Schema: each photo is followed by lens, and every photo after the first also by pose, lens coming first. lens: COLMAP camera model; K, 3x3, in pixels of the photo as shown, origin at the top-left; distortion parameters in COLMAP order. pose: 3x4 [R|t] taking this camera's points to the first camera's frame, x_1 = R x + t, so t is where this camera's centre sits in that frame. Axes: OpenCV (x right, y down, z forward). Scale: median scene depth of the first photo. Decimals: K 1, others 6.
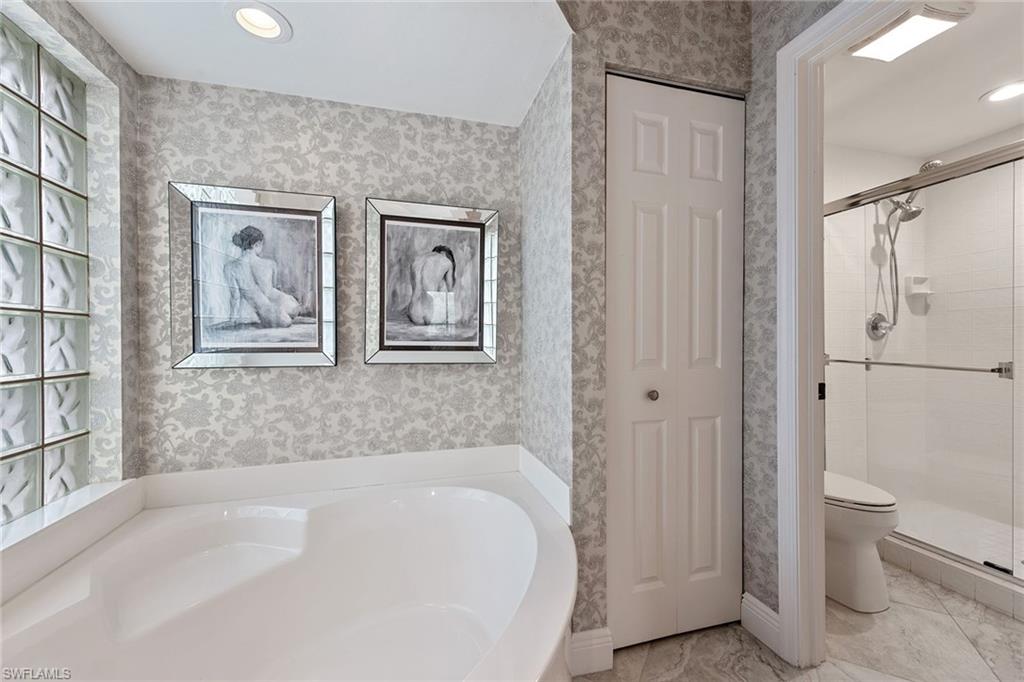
lens RADIAL K [[402.0, 0, 508.2], [0, 402.0, 343.1], [0, 0, 1]] dist [0.002657, 0.000026]
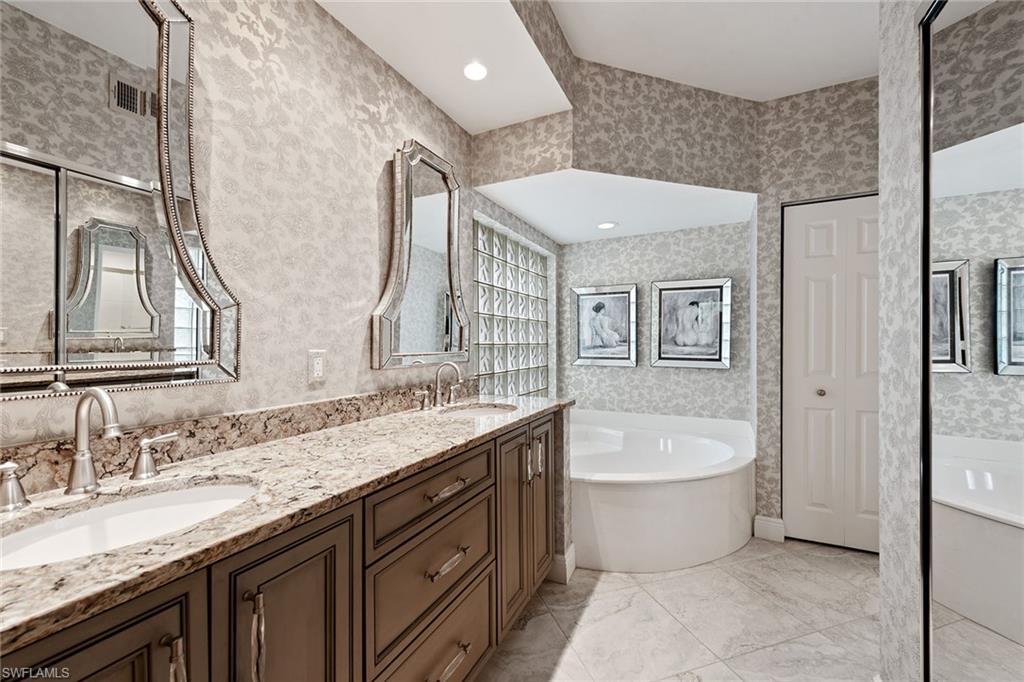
lens RADIAL K [[402.0, 0, 508.2], [0, 402.0, 343.1], [0, 0, 1]] dist [0.002657, 0.000026]
pose [[0.744987, 0.002627, -0.667073, 0.434413], [-0.005651, 0.999981, -0.002372, -0.053324], [0.667055, 0.005537, 0.744988, -0.927621]]
